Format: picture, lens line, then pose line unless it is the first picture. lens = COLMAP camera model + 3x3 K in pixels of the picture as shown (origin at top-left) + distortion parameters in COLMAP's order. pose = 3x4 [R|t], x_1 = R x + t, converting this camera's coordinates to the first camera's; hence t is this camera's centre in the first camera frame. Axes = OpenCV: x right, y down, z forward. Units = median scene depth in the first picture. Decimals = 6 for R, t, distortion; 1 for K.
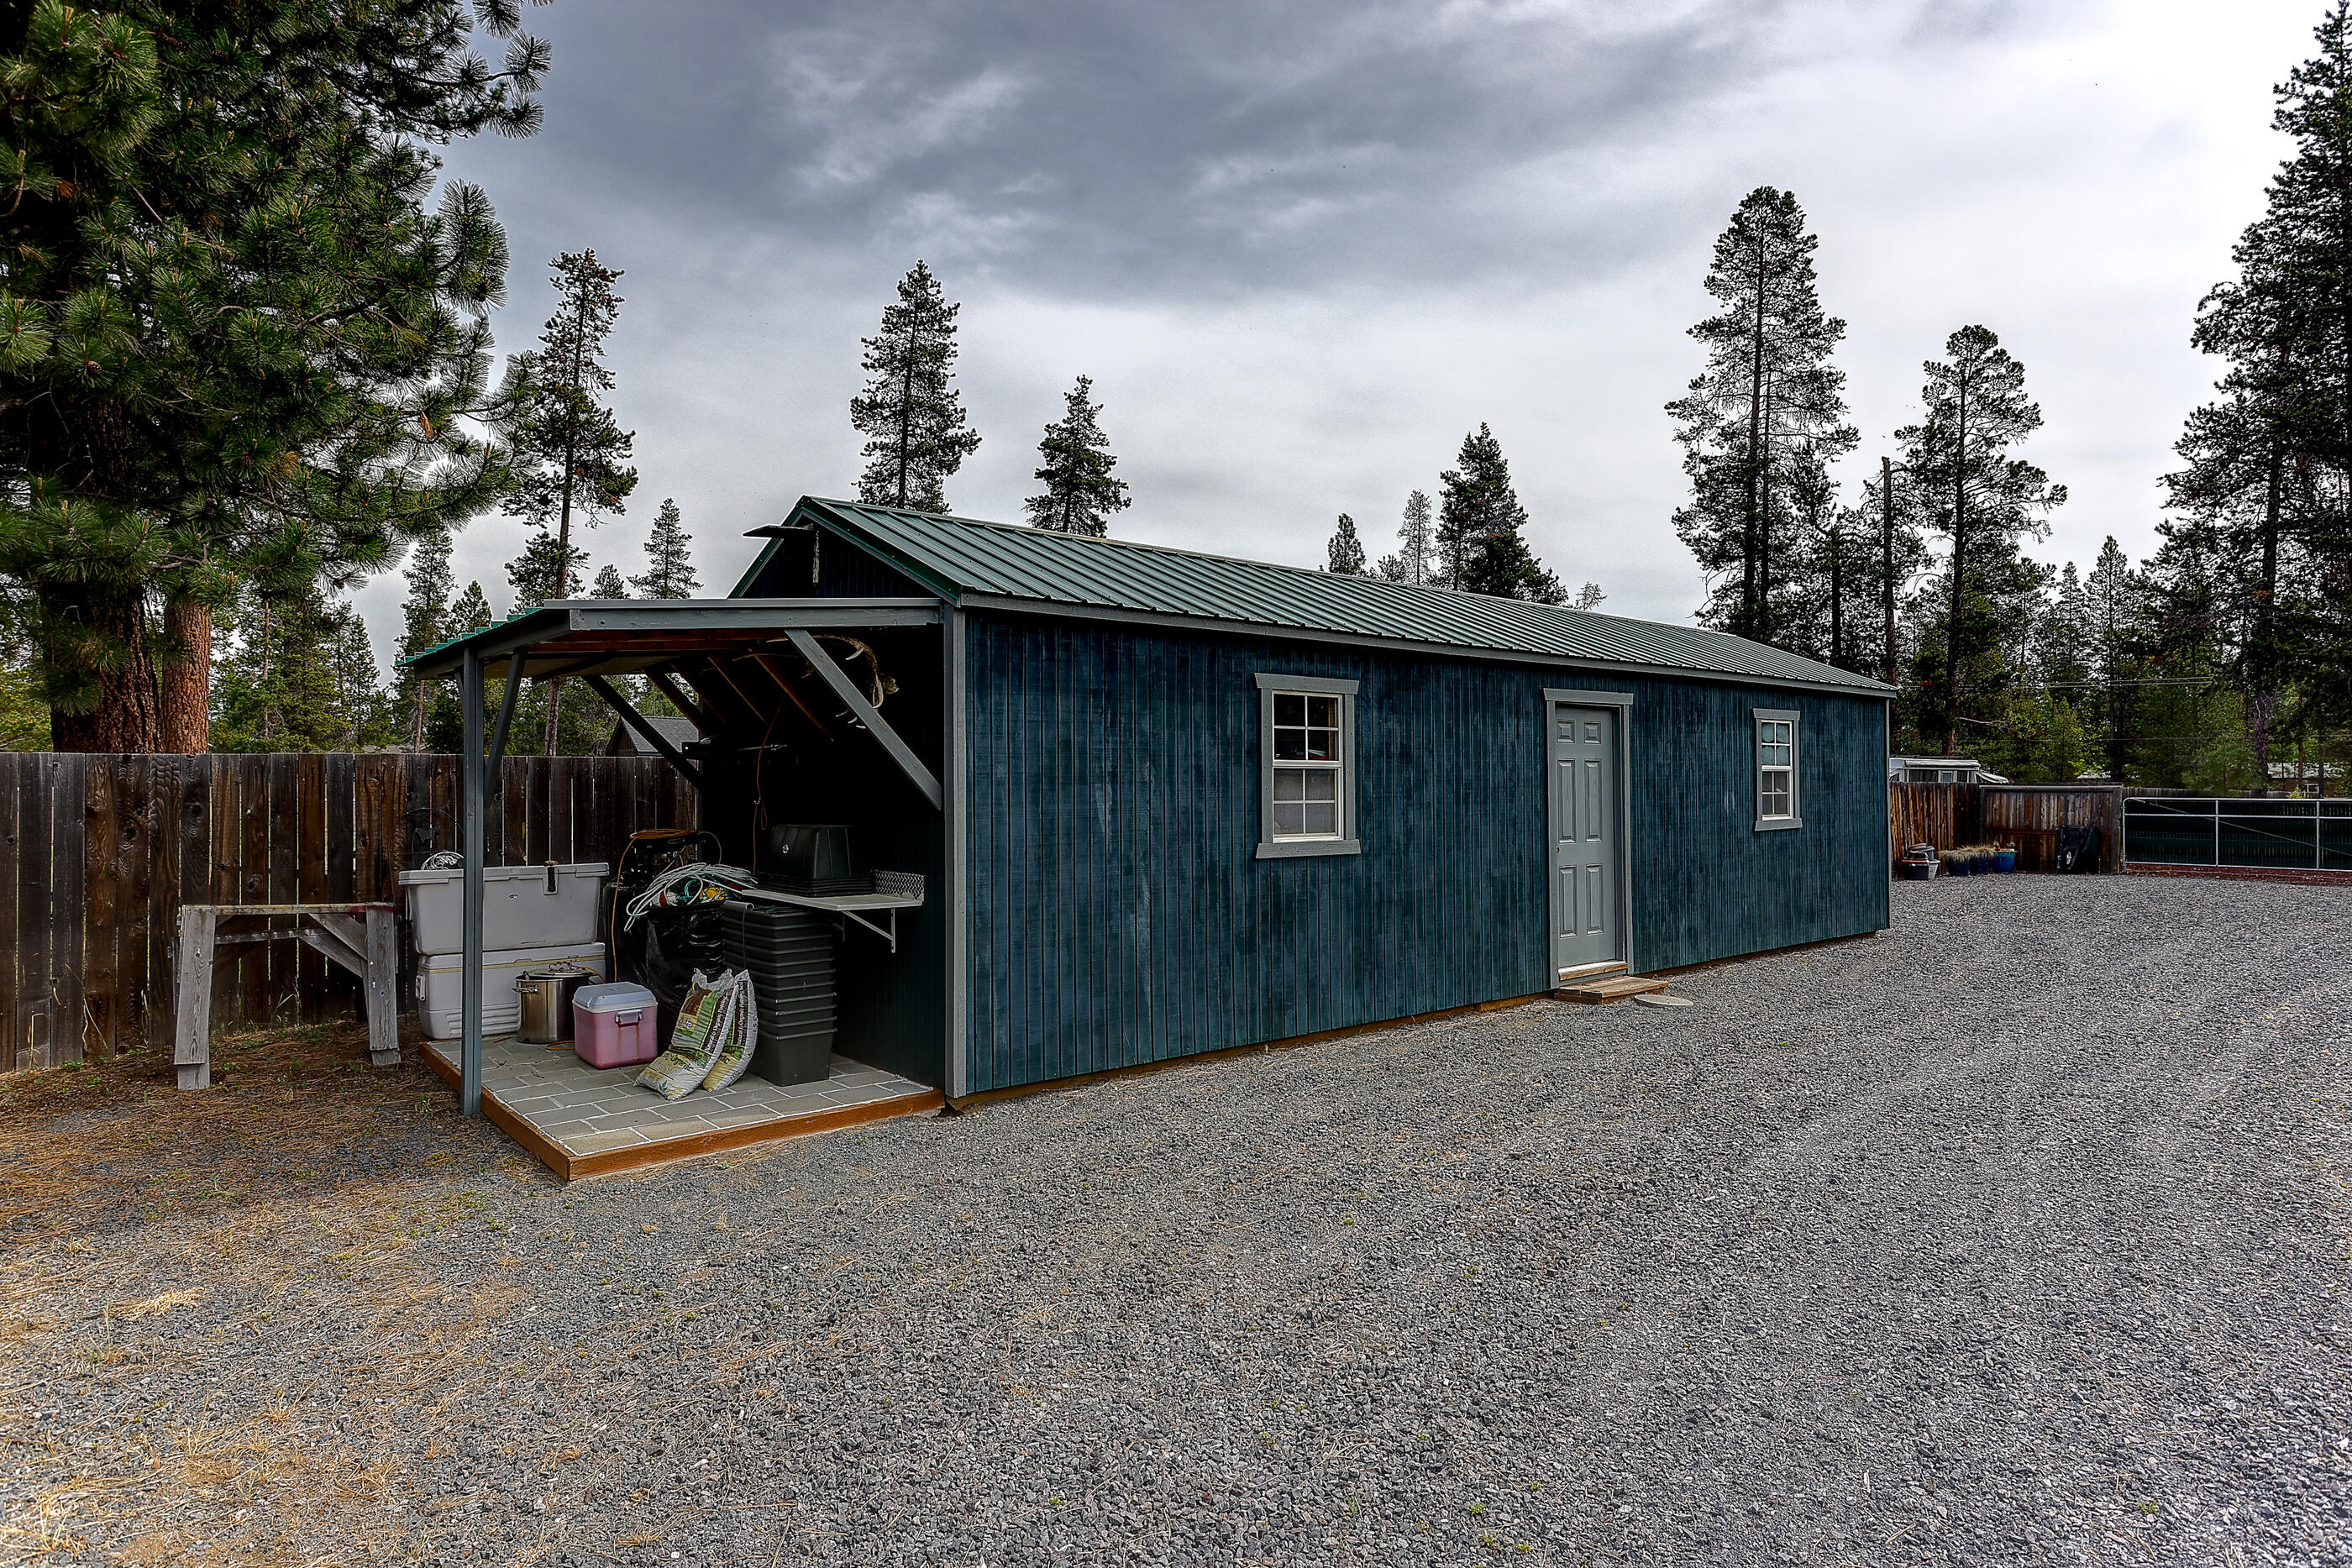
lens RADIAL K [[1392.1, 0, 1193.1], [0, 1392.1, 787.5], [0, 0, 1]] dist [-0.017798, 0.002812]
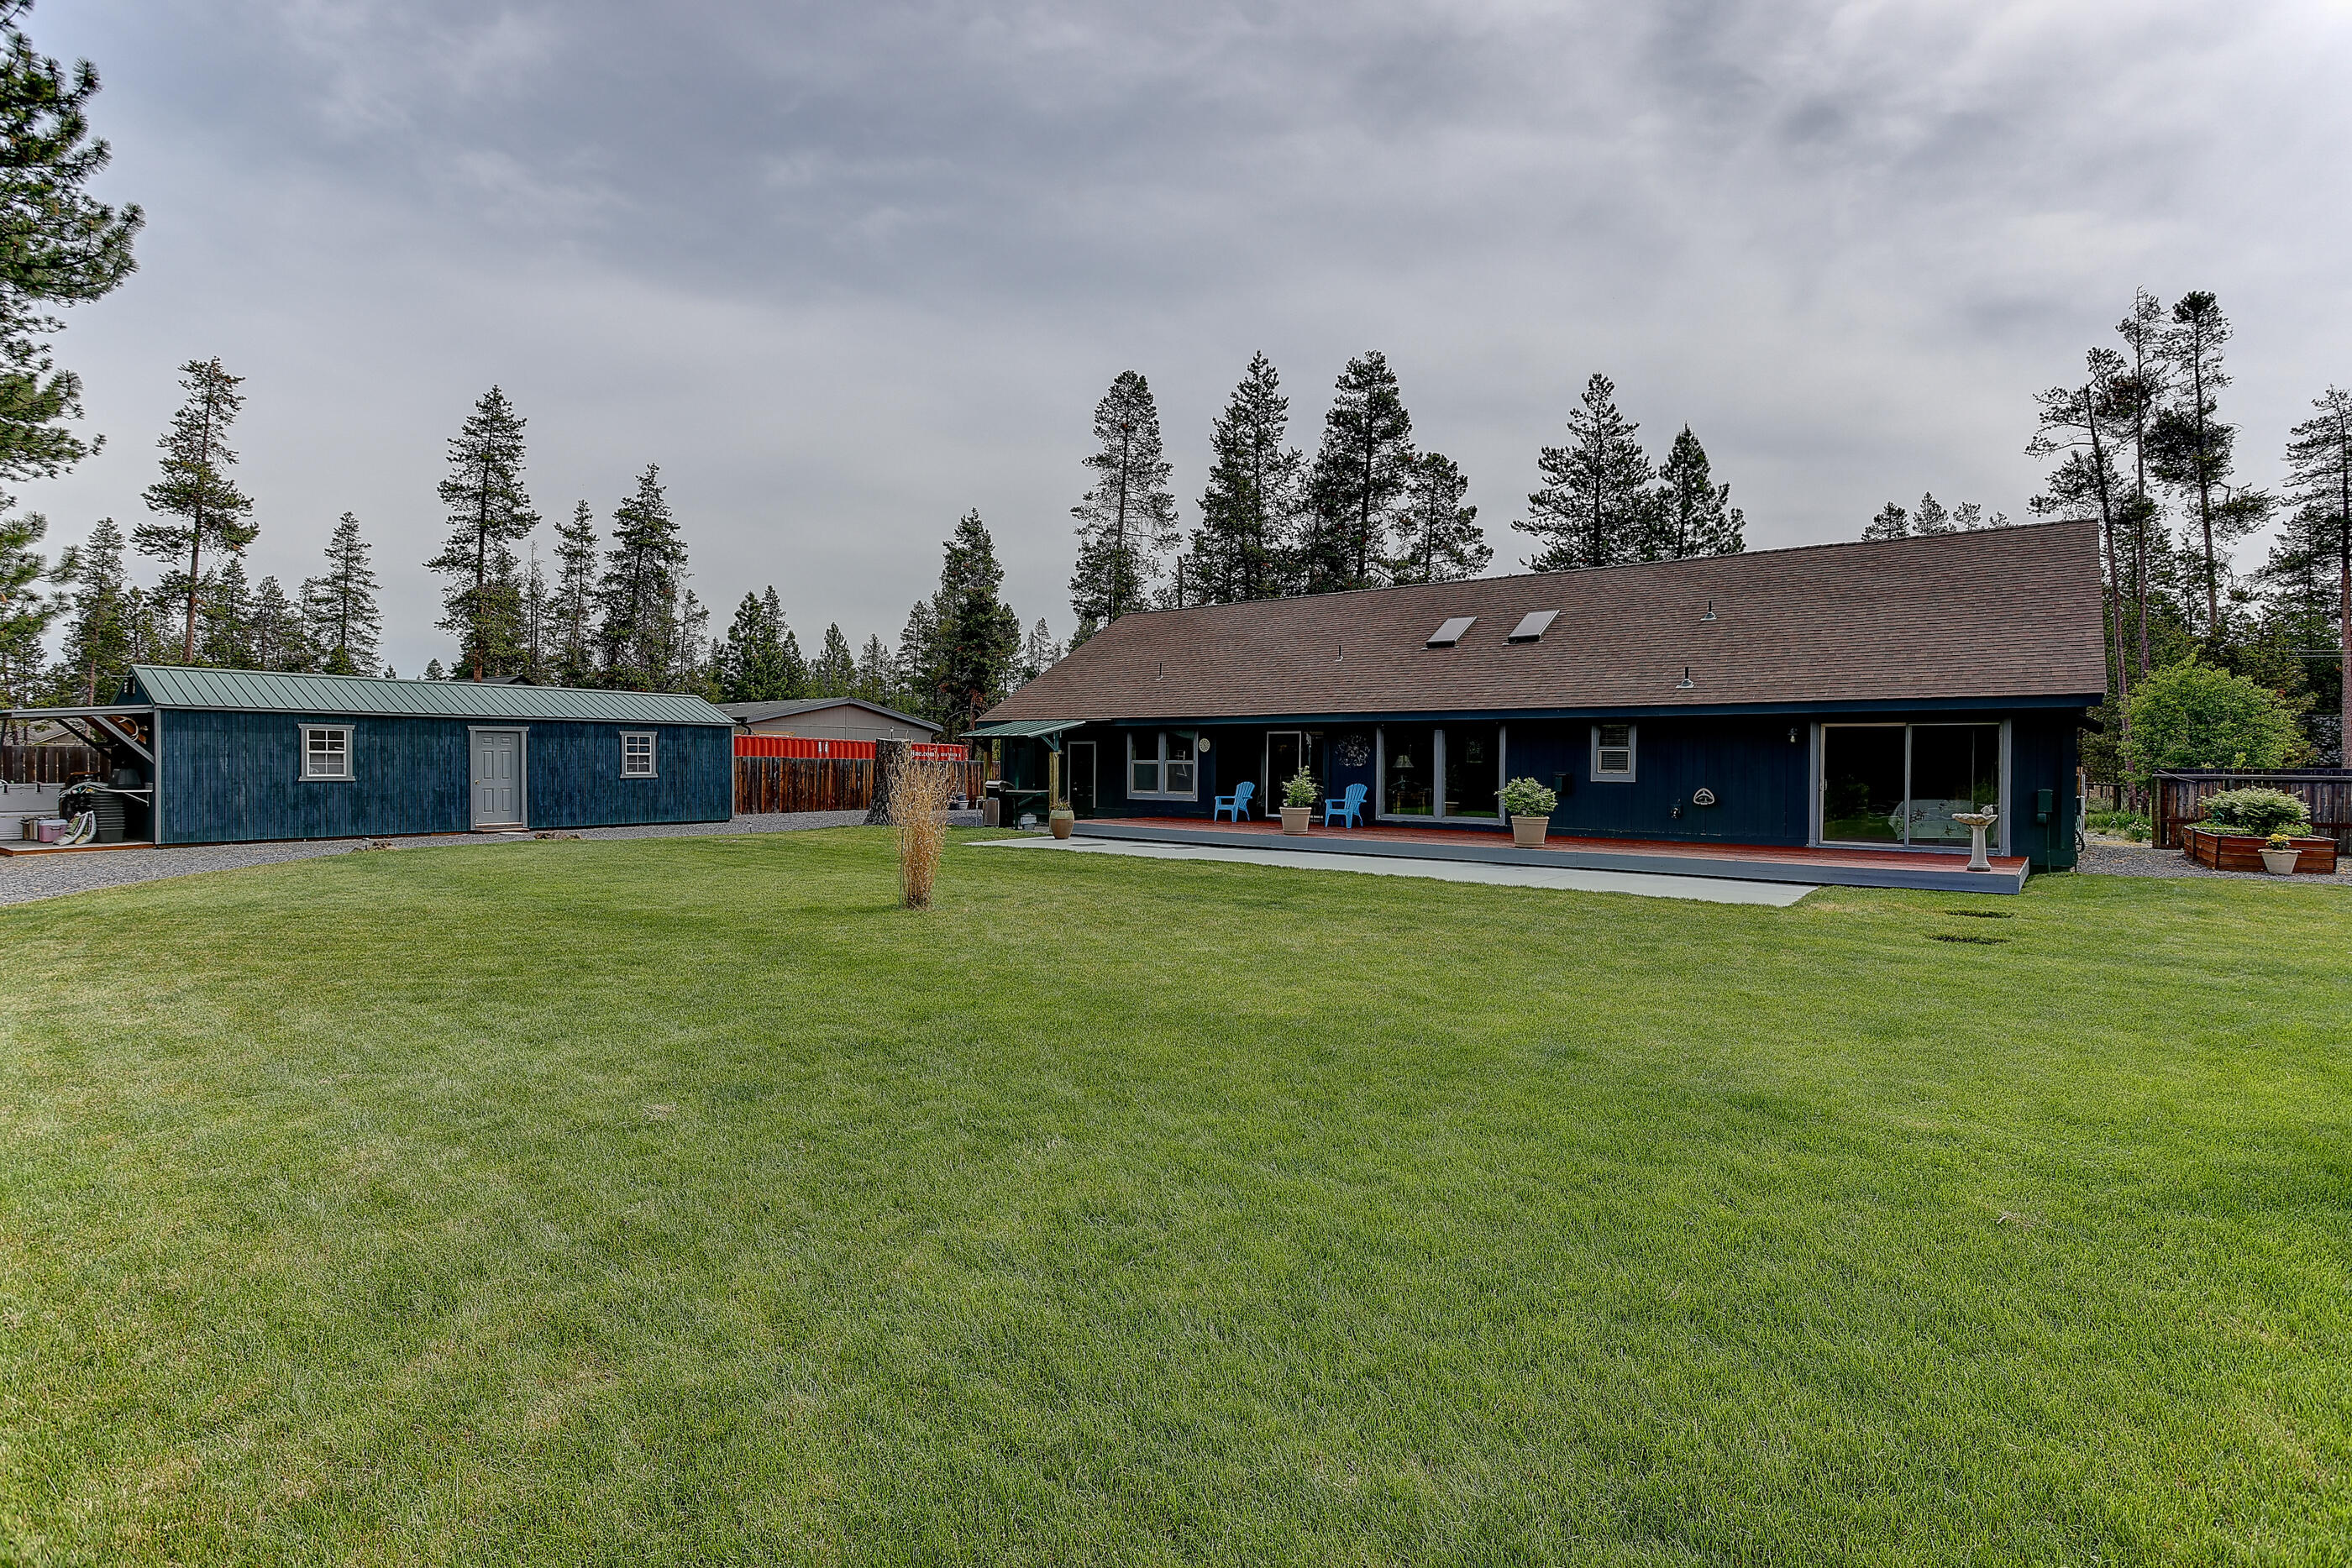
lens RADIAL K [[1148.6, 0, 1174.8], [0, 1148.6, 770.3], [0, 0, 1]] dist [-0.002881, 0.003509]
pose [[0.971291, 0.004336, 0.237853, 0.206223], [-0.005466, 0.999977, 0.004091, 0.000560], [-0.237830, -0.005274, 0.971292, -0.307861]]
